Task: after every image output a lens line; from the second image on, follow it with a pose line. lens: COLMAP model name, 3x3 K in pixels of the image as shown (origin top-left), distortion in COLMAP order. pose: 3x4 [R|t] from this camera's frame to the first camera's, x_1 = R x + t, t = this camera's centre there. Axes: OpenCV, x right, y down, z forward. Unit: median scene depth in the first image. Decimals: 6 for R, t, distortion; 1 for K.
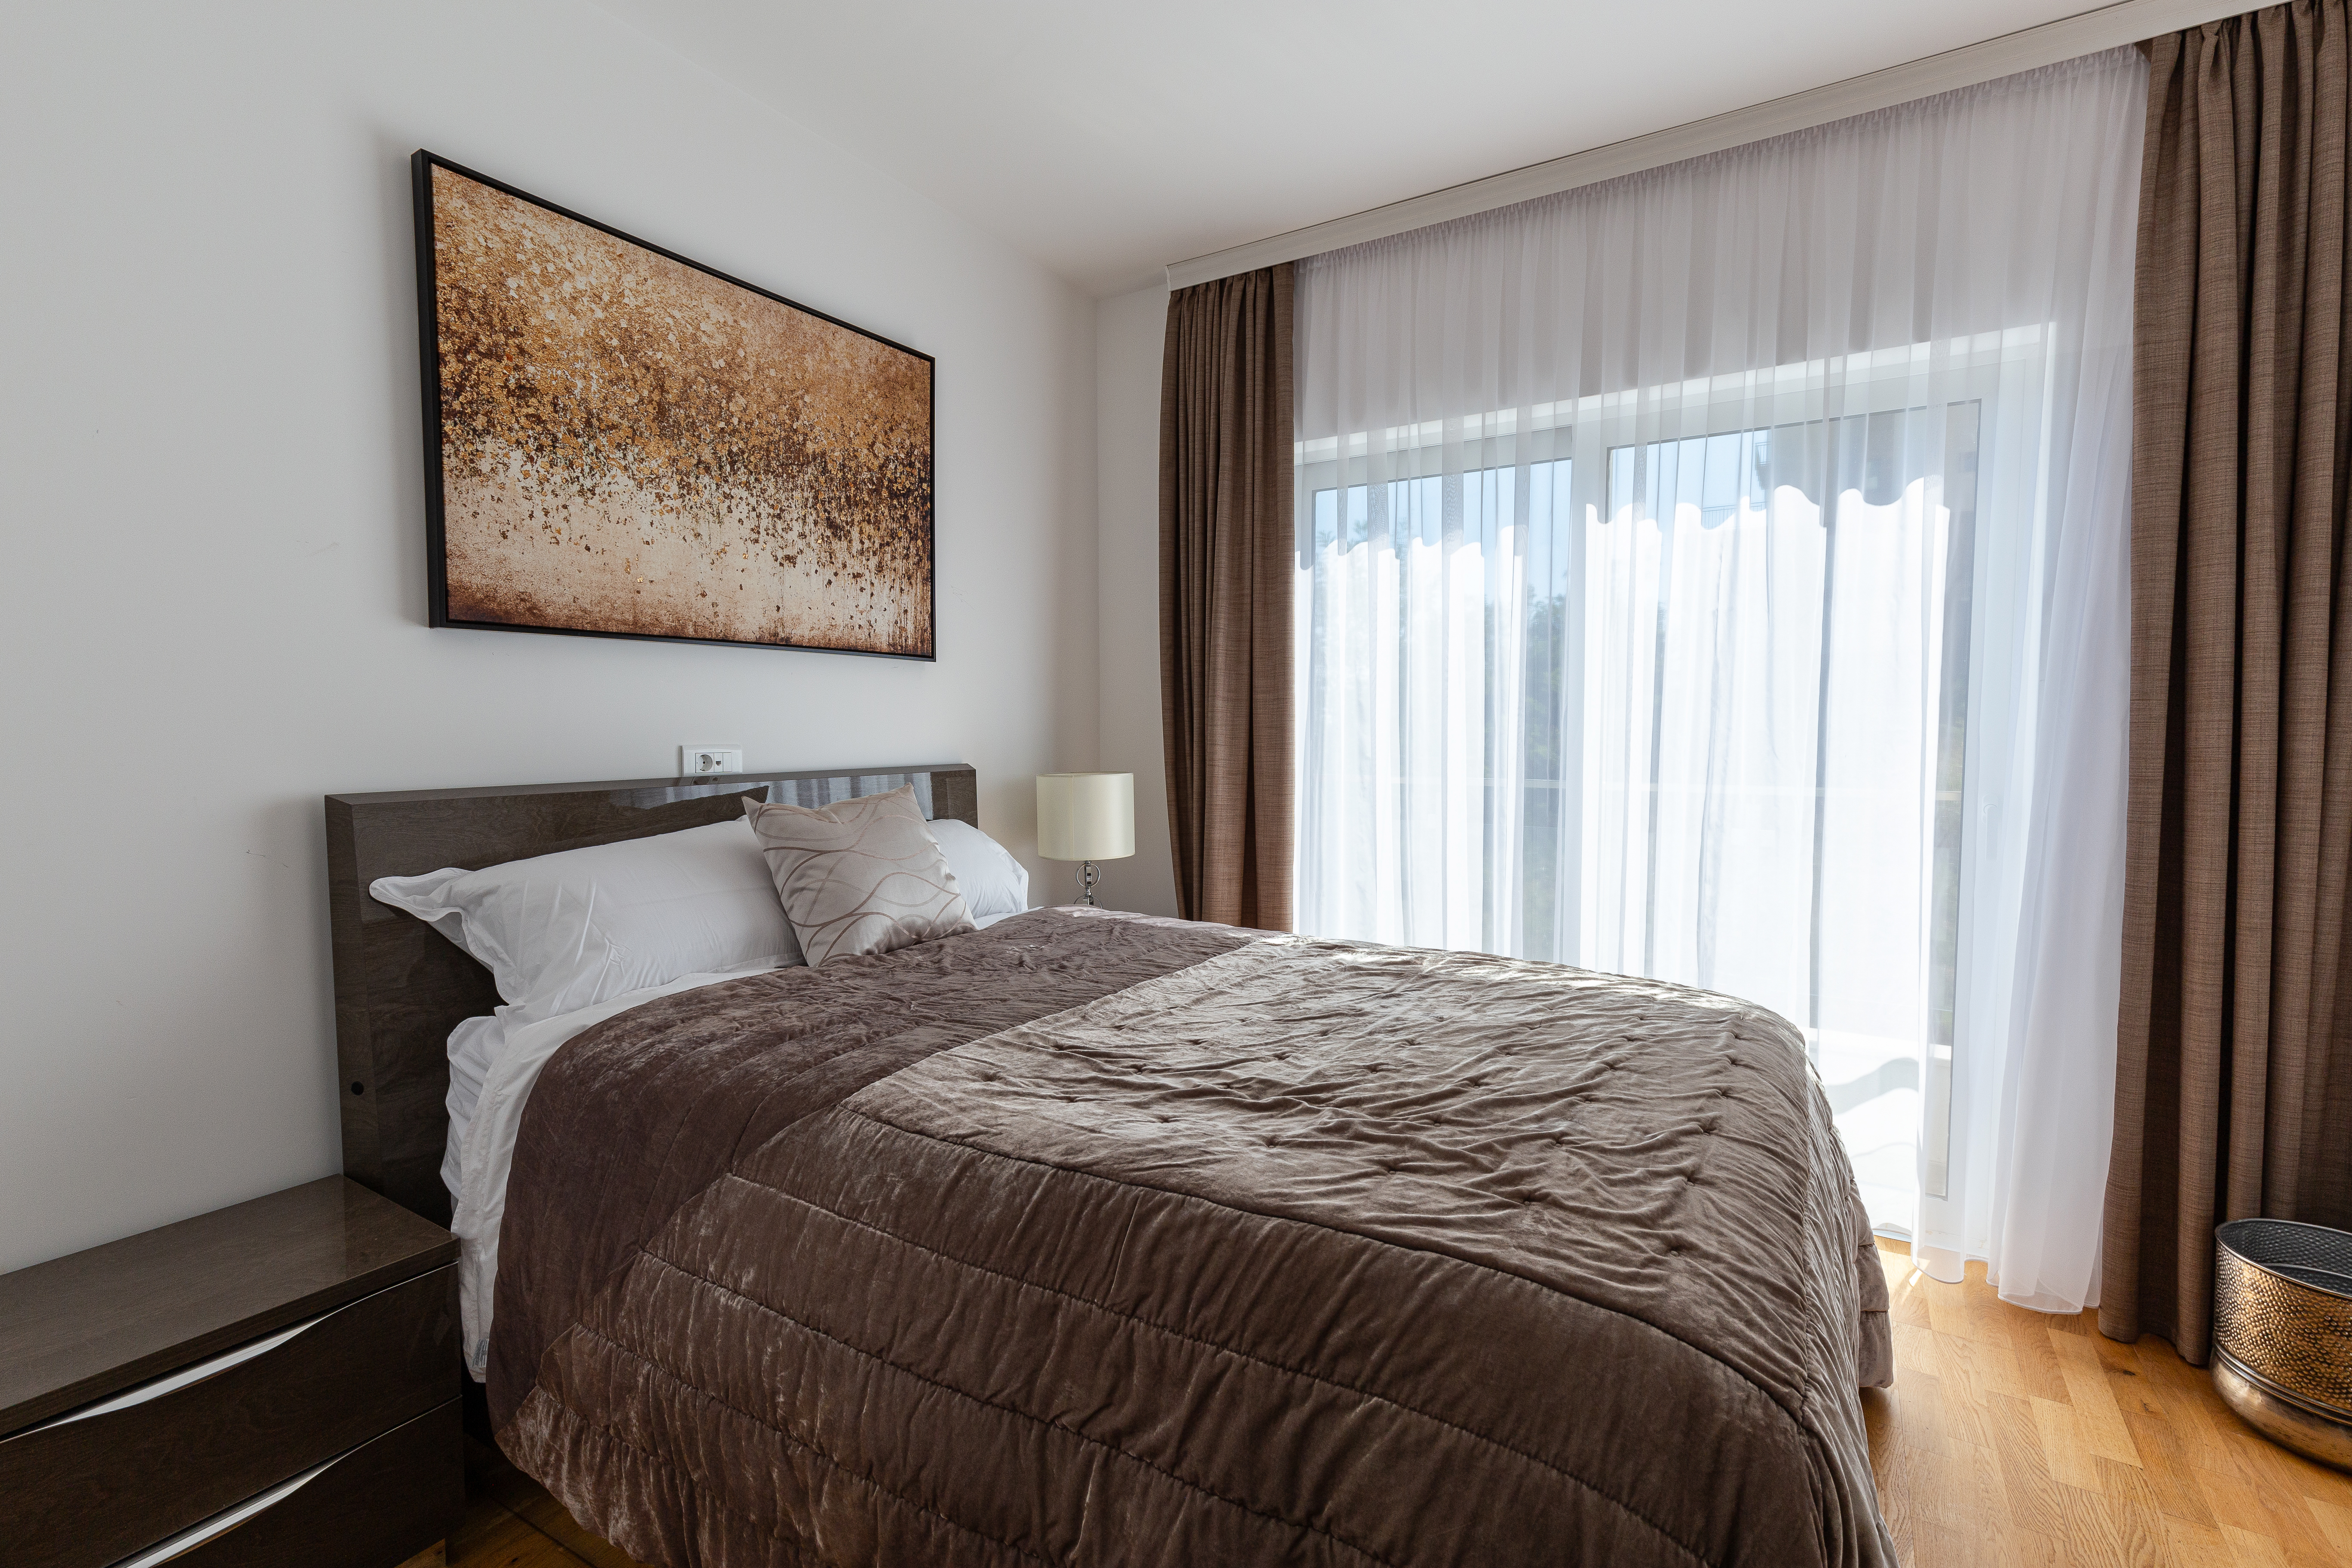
lens RADIAL K [[1085.4, 0, 1186.2], [0, 1085.4, 776.2], [0, 0, 1]] dist [0.006366, -0.001954]
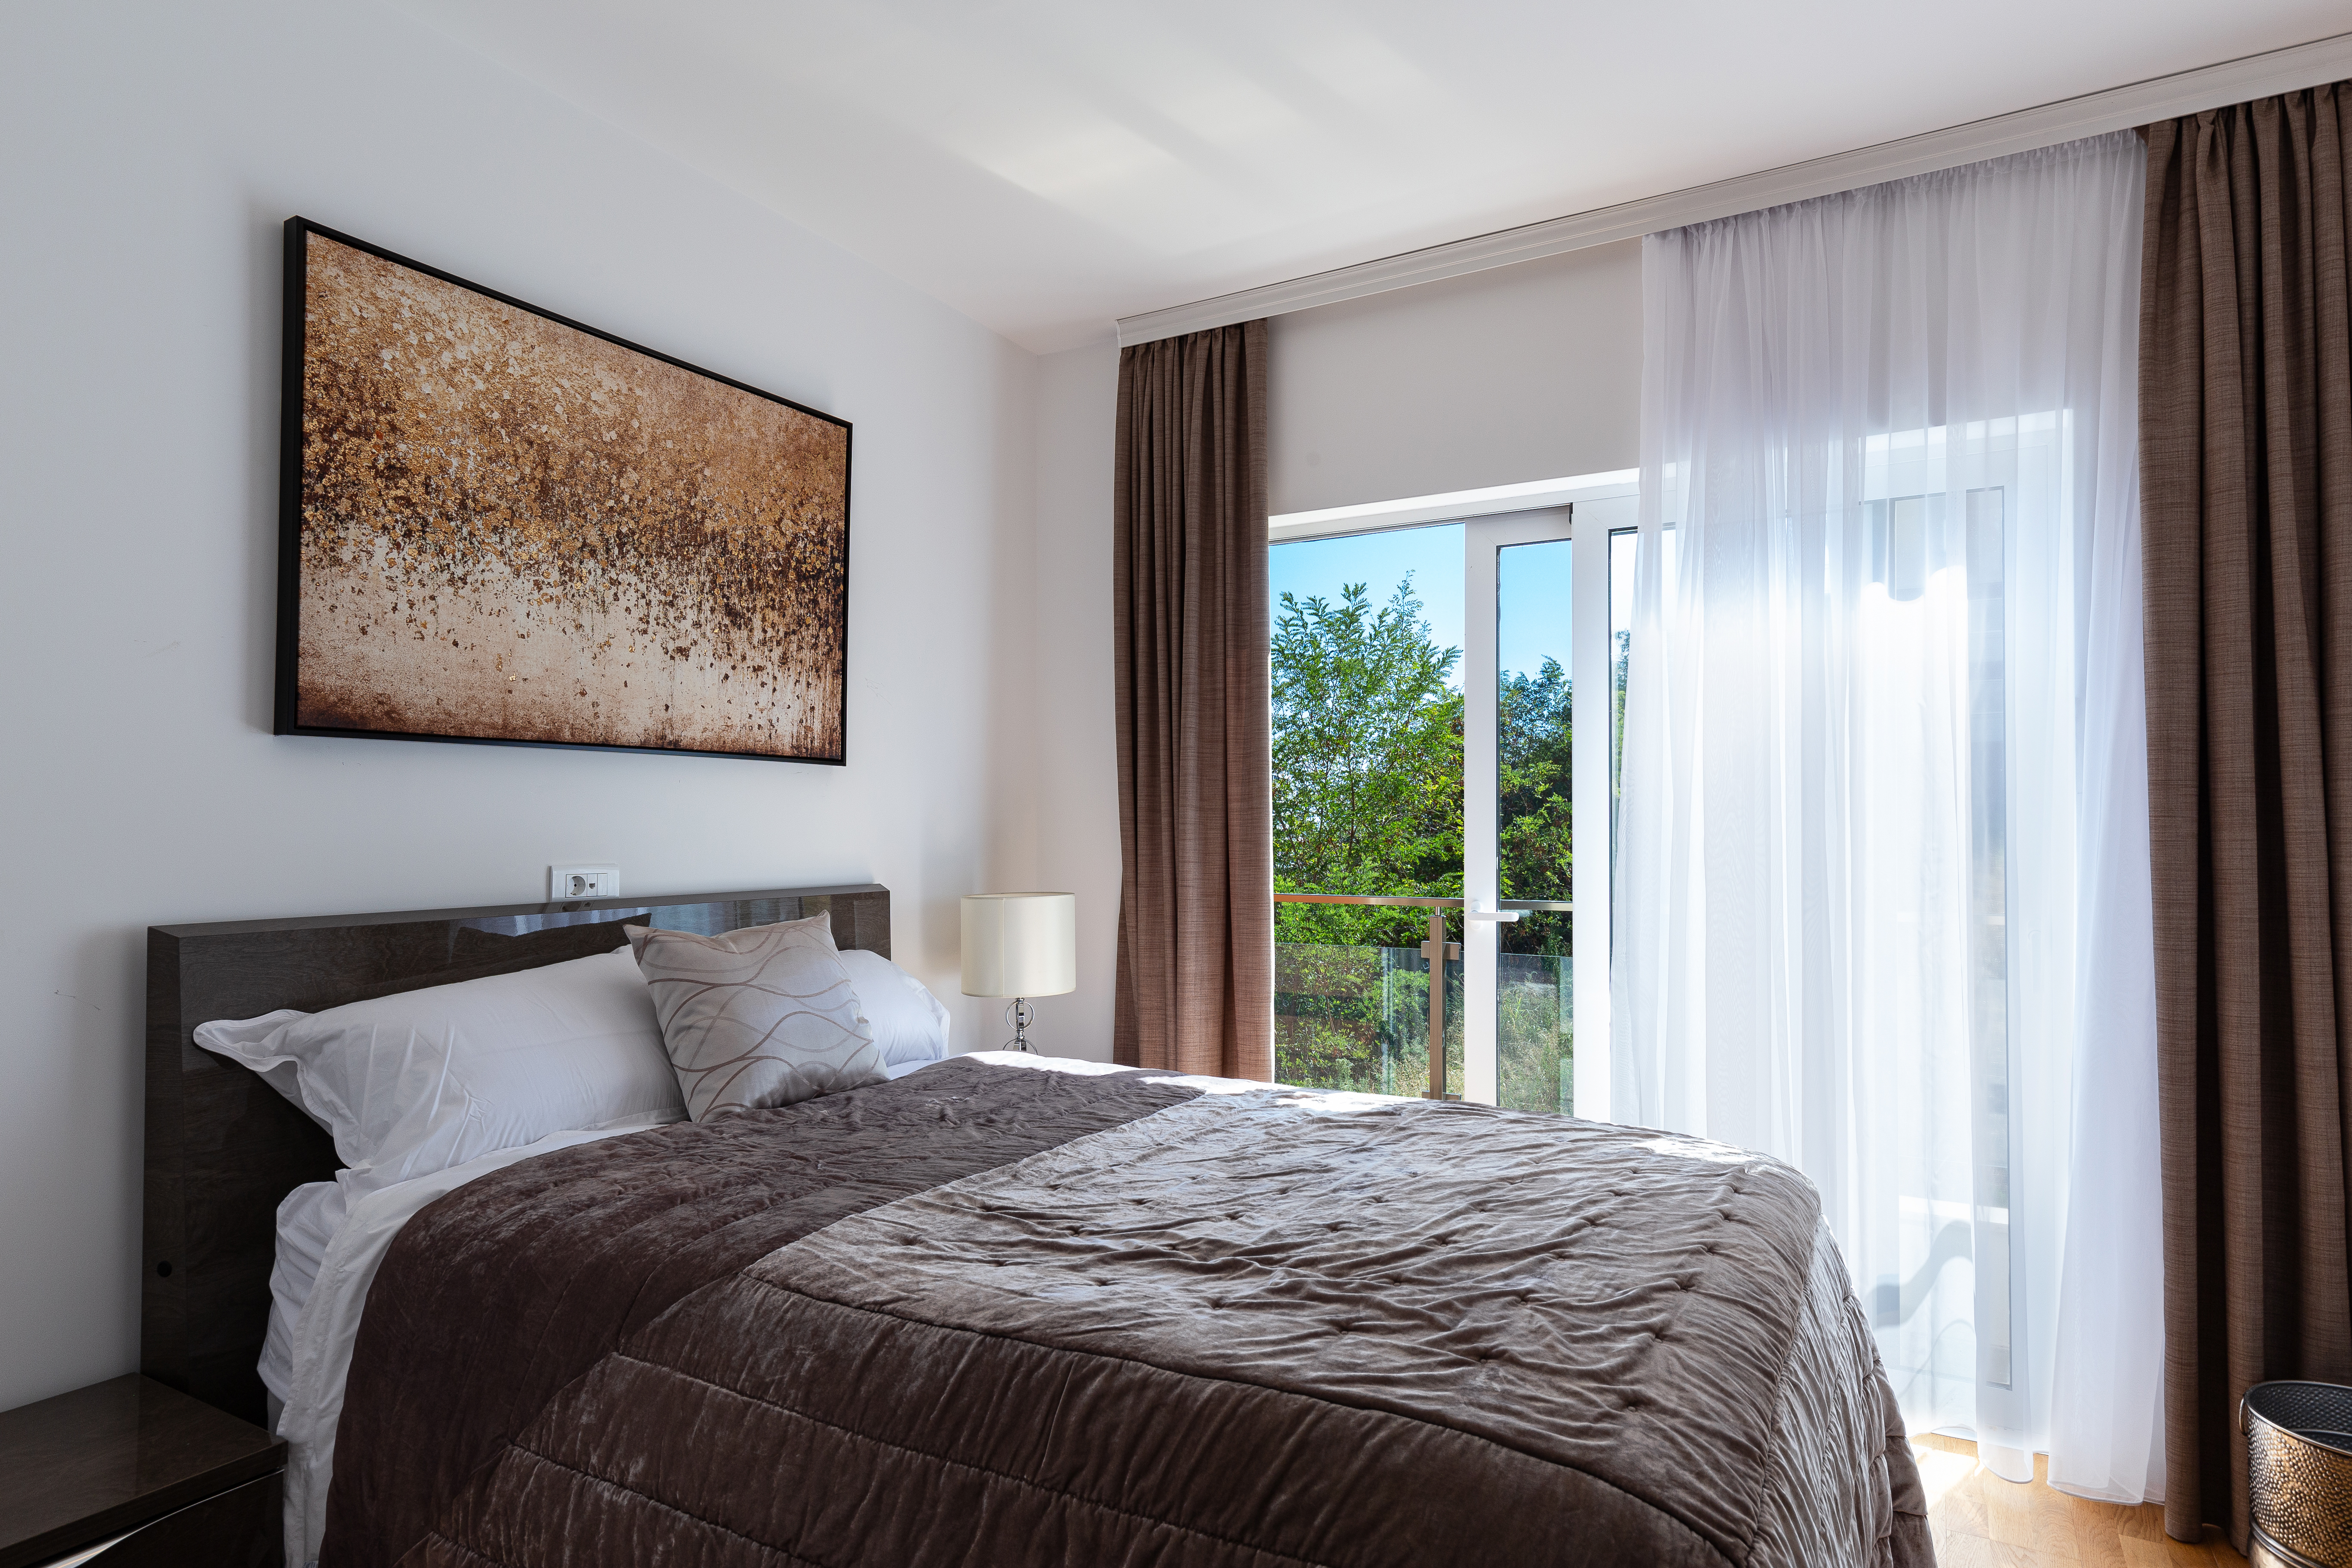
lens RADIAL K [[1346.0, 0, 1201.2], [0, 1346.0, 782.0], [0, 0, 1]] dist [0.008482, -0.003179]
pose [[0.999102, 0.002788, 0.042273, 0.009331], [0.000629, 0.996745, -0.080616, -0.009006], [-0.042360, 0.080570, 0.995848, -0.113494]]
